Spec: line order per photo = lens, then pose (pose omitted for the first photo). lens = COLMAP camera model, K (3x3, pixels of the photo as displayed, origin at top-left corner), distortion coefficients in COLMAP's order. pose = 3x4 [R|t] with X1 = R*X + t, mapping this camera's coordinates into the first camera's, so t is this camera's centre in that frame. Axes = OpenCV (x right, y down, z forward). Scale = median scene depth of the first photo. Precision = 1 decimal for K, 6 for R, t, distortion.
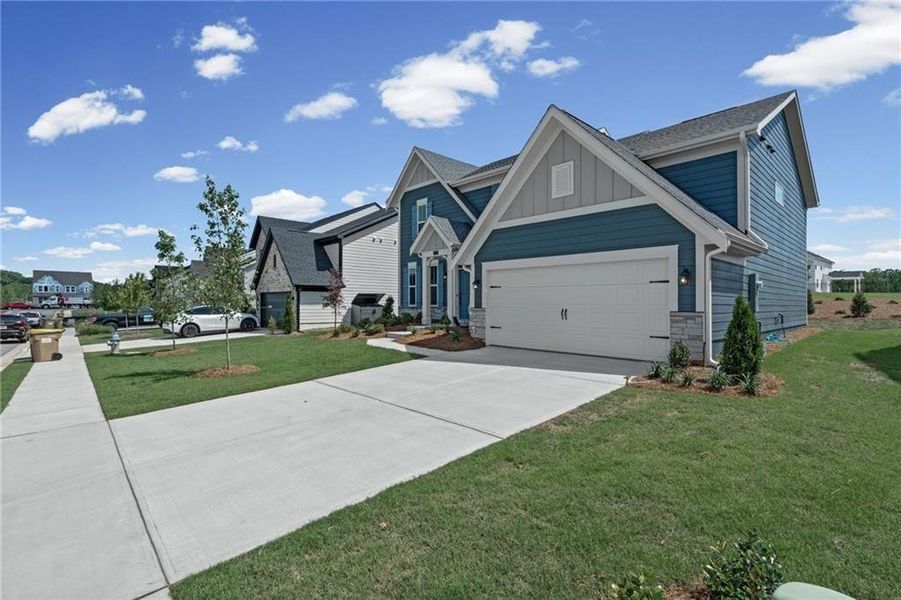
lens RADIAL K [[412.3, 0, 459.1], [0, 412.3, 300.5], [0, 0, 1]] dist [-0.002439, 0.000670]
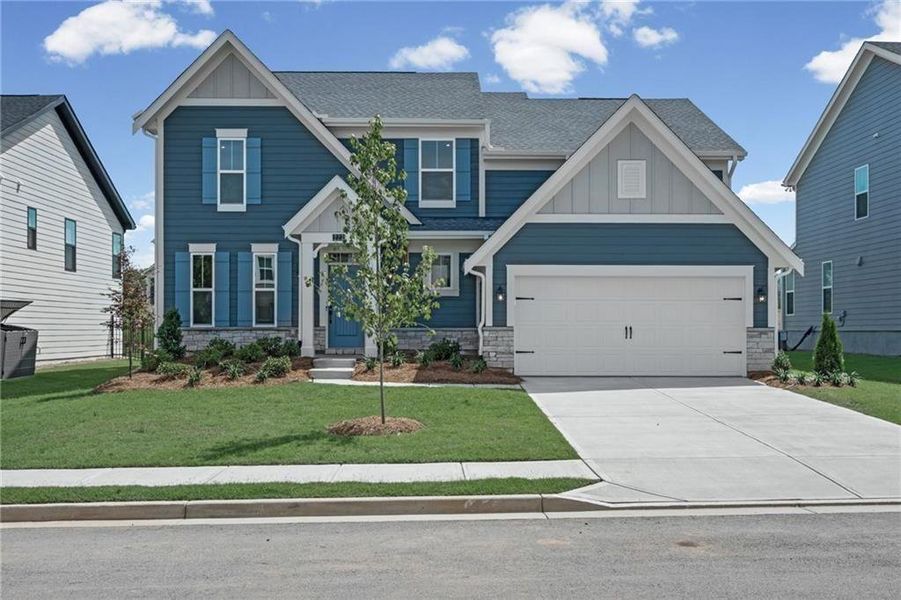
lens RADIAL K [[914.5, 0, 442.1], [0, 914.5, 328.0], [0, 0, 1]] dist [-0.009494, 0.000000]
pose [[0.678388, -0.003894, 0.734694, -1.270657], [-0.002124, 0.999971, 0.007261, 0.009389], [-0.734701, -0.006486, 0.678360, -0.021347]]
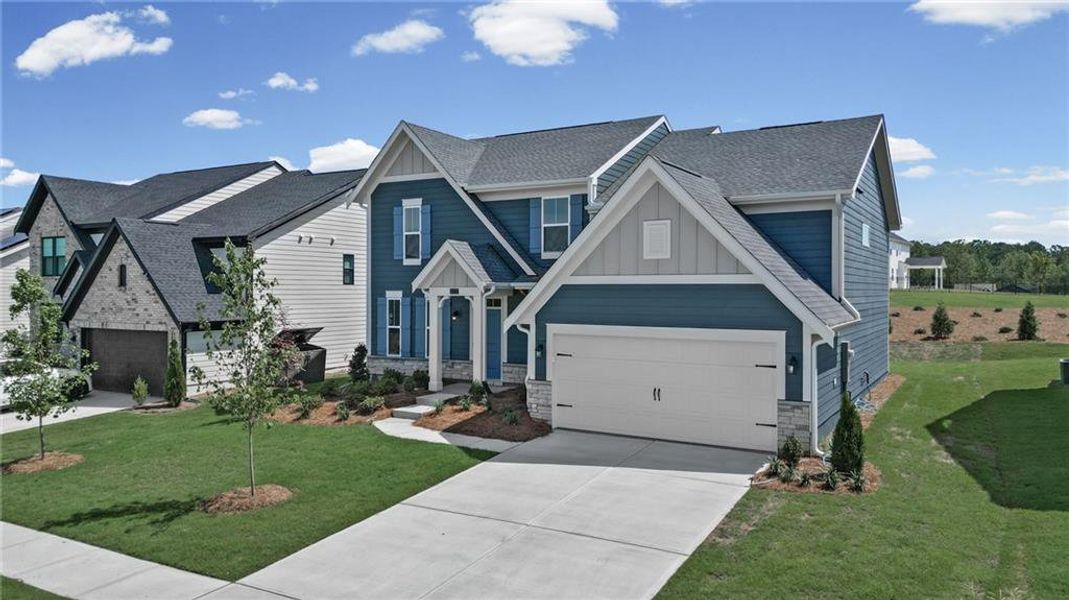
lens RADIAL K [[736.1, 0, 558.0], [0, 736.1, 292.8], [0, 0, 1]] dist [0.047059, -0.020136]
pose [[0.956589, -0.004127, 0.291411, -0.346183], [-0.000040, 0.999898, 0.014291, -0.177487], [-0.291440, -0.013682, 0.956491, -0.360310]]
